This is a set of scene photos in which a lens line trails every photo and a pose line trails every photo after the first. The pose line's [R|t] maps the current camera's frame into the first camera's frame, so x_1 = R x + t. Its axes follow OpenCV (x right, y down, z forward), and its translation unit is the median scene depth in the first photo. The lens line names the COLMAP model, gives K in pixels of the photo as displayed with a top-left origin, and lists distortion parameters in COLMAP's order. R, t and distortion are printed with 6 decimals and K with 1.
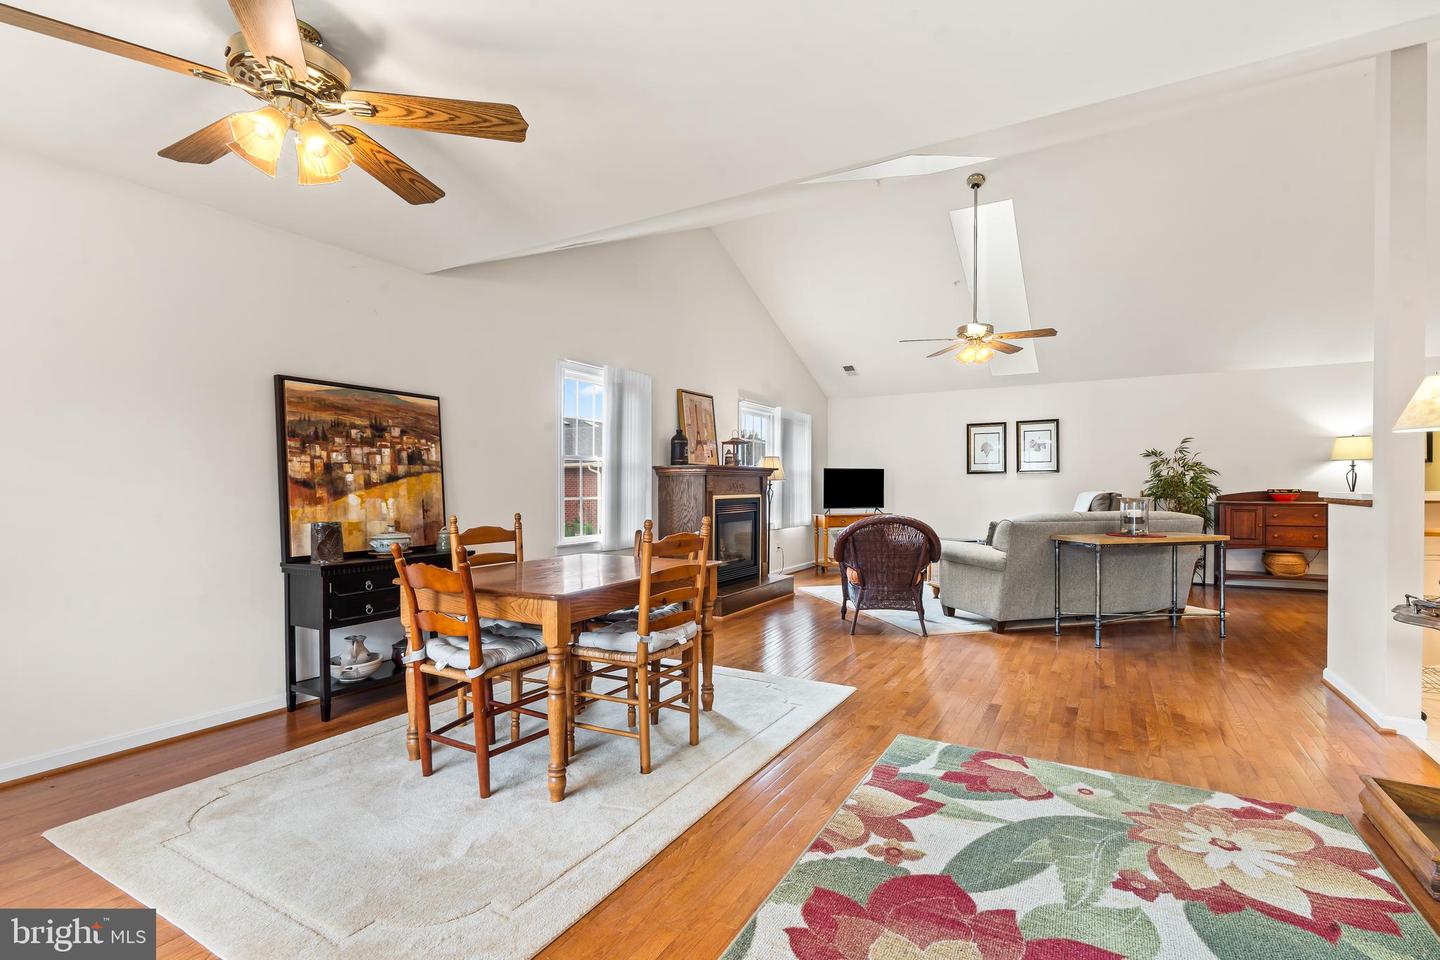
lens RADIAL K [[661.4, 0, 716.8], [0, 661.4, 493.2], [0, 0, 1]] dist [-0.005902, -0.000022]
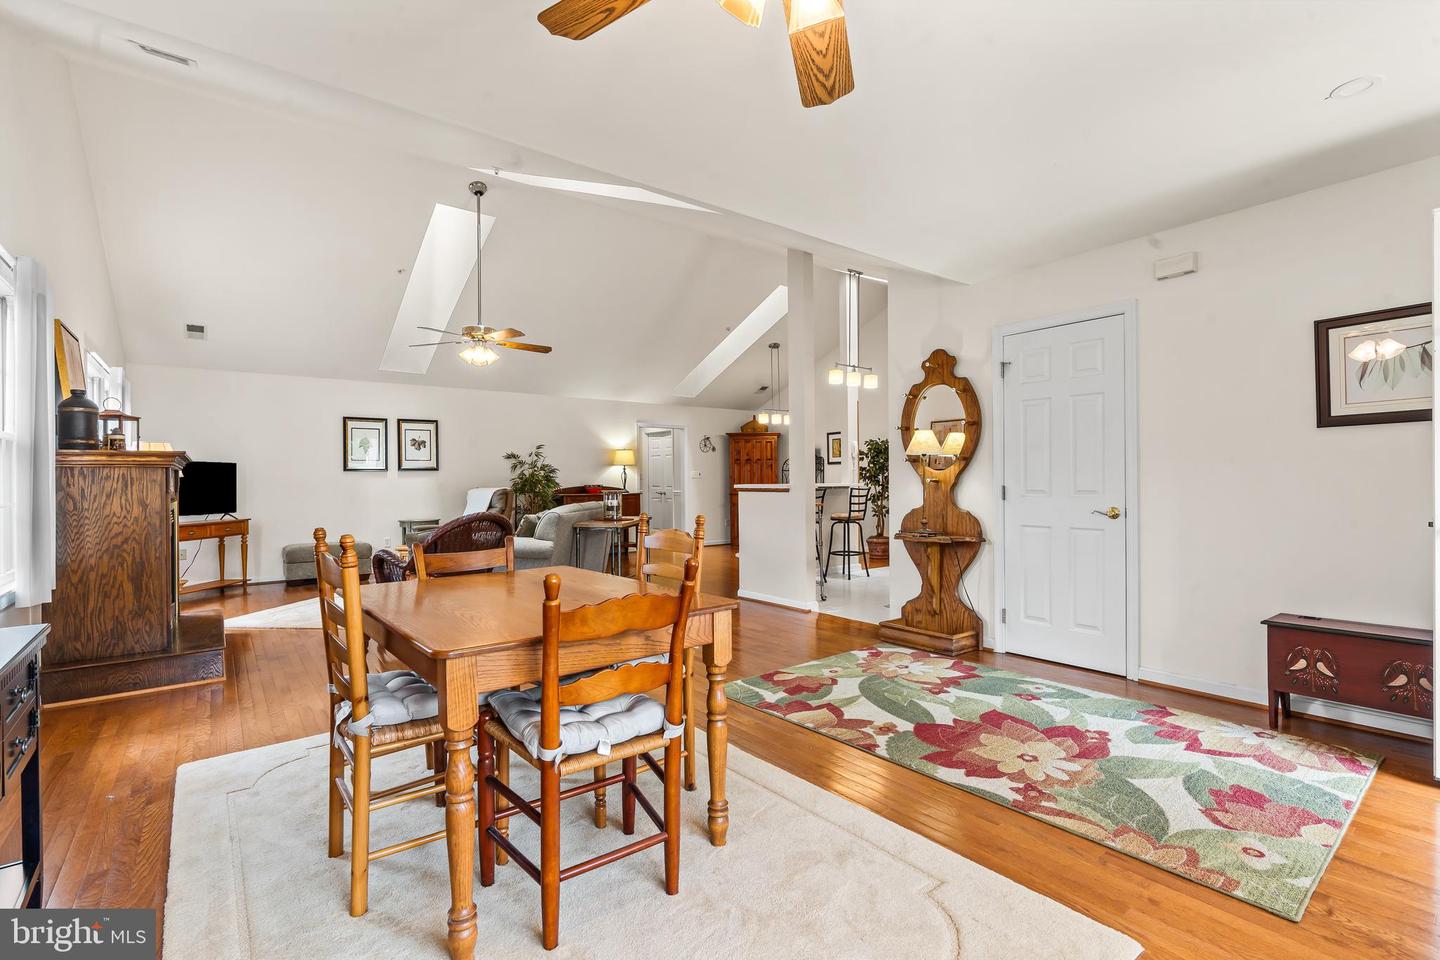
lens RADIAL K [[661.4, 0, 716.8], [0, 661.4, 473.5], [0, 0, 1]] dist [-0.005902, -0.000022]
pose [[0.367291, 0.010096, 0.930051, -0.926104], [0.018084, 0.999675, -0.017993, -0.000303], [-0.929930, 0.023427, 0.366989, 0.600212]]
